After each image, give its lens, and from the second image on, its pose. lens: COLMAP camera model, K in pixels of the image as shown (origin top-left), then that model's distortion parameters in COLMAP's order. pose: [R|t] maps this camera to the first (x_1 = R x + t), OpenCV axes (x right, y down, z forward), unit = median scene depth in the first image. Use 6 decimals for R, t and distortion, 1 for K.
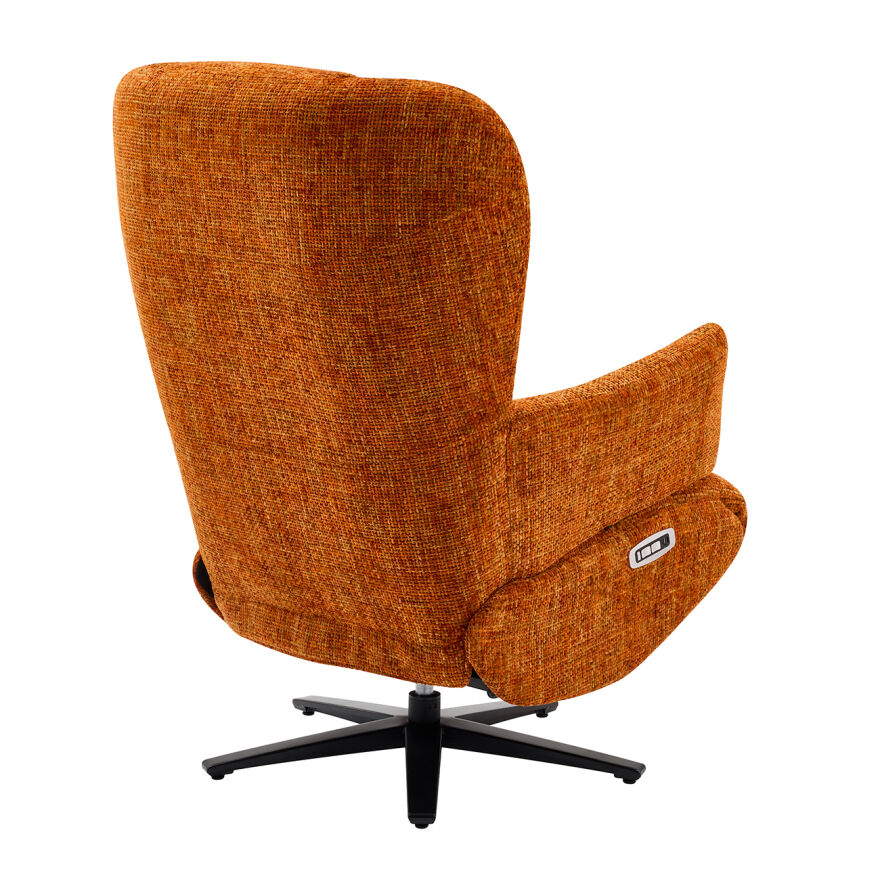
lens RADIAL K [[2090.2, 0, 440.0], [0, 2090.2, 440.0], [0, 0, 1]] dist [-0.109287, -0.119031]
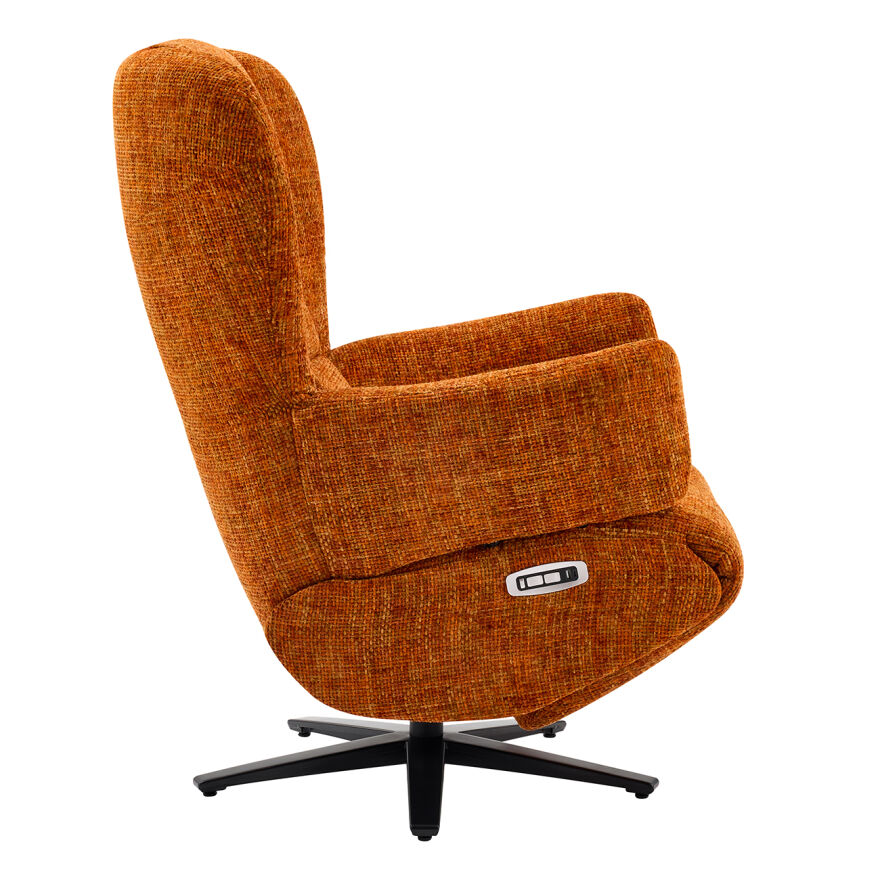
lens RADIAL K [[2090.2, 0, 440.0], [0, 2090.2, 440.0], [0, 0, 1]] dist [-0.109287, -0.119031]
pose [[0.772217, 0.113748, -0.625094, 0.655323], [-0.128585, 0.991464, 0.021568, -0.022063], [0.622211, 0.063723, 0.780252, 0.279290]]
